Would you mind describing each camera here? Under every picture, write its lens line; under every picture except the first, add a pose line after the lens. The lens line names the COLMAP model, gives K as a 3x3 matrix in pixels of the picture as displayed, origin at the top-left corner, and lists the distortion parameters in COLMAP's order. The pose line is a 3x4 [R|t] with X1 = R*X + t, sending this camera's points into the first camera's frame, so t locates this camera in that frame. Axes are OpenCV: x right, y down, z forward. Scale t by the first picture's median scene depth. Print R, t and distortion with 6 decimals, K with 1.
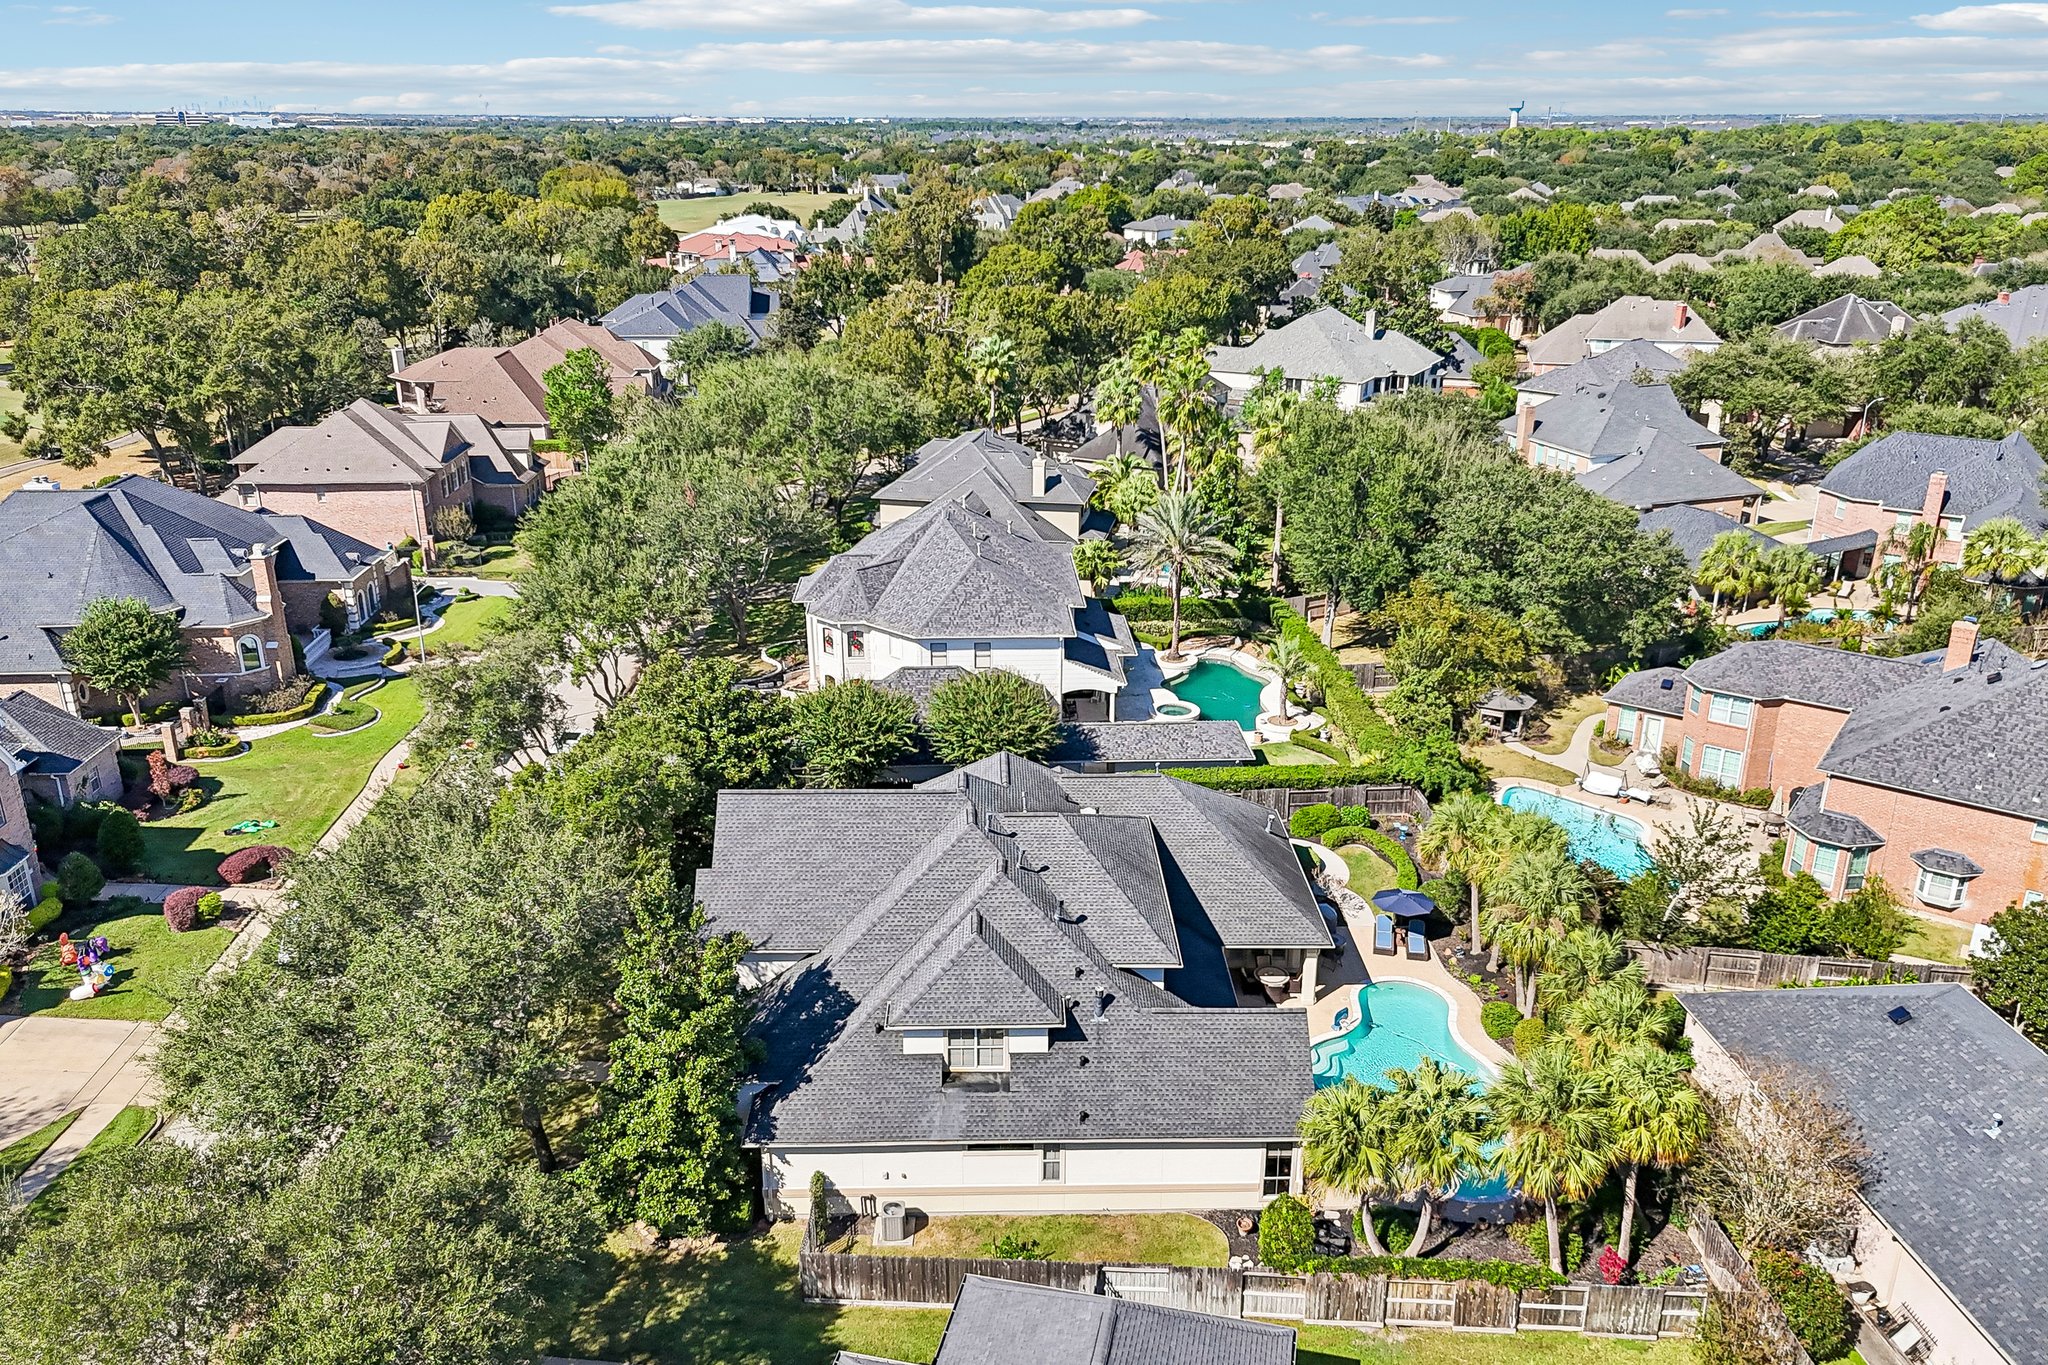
lens RADIAL K [[1477.2, 0, 1023.5], [0, 1477.2, 672.6], [0, 0, 1]] dist [0.044326, -0.025180]
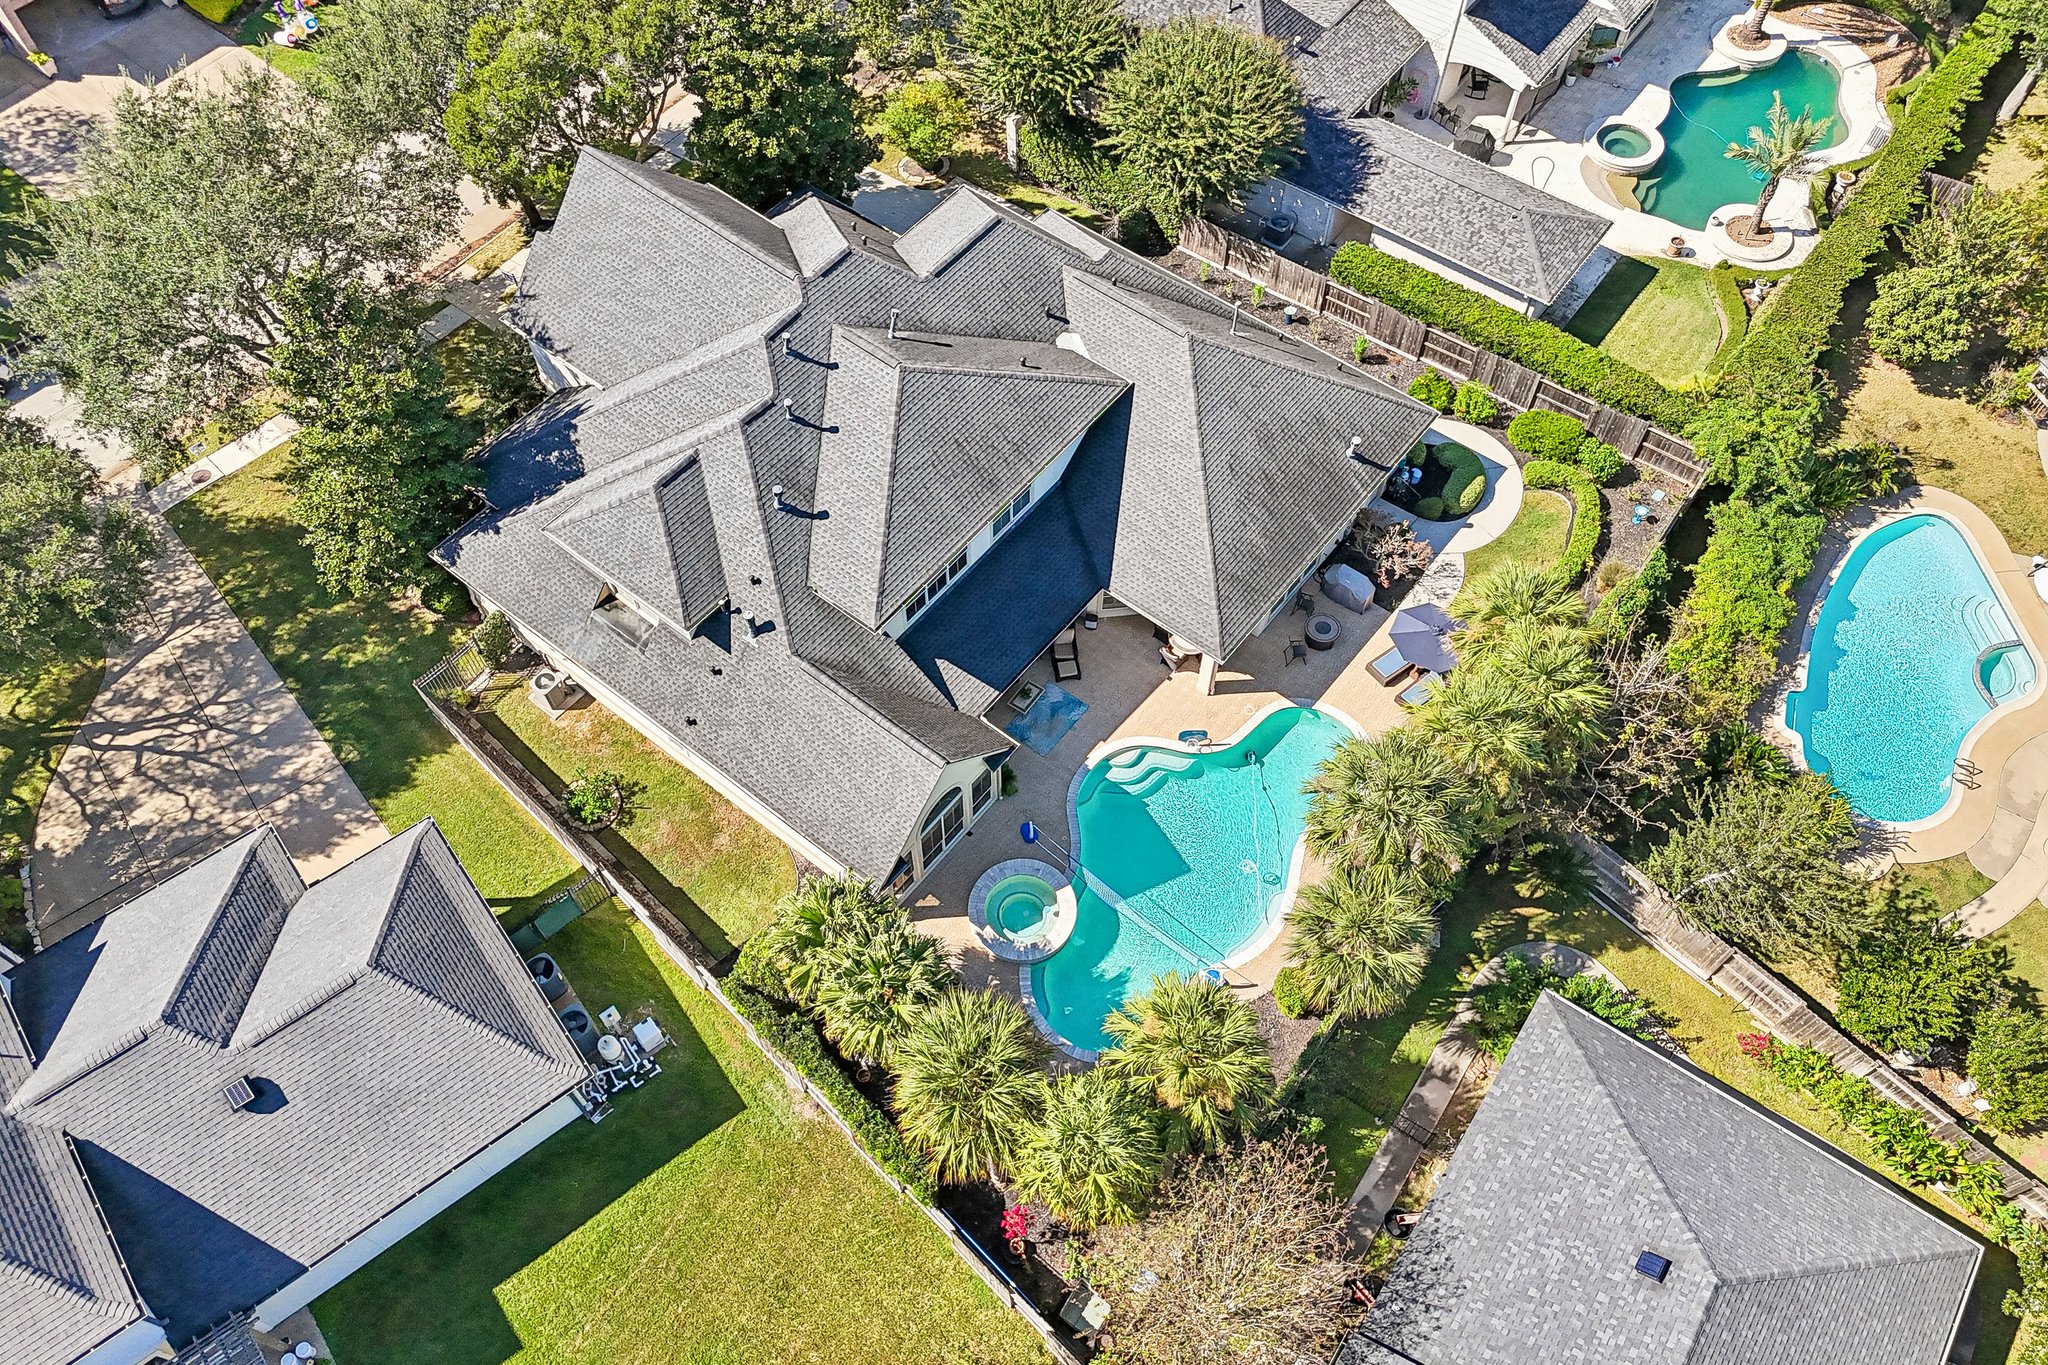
lens RADIAL K [[1477.2, 0, 1023.5], [0, 1477.2, 672.6], [0, 0, 1]] dist [0.044326, -0.025180]
pose [[0.769728, 0.538586, -0.342702, 0.267338], [-0.216533, 0.725287, 0.653508, -0.192389], [0.600527, -0.428817, 0.674895, 0.291898]]
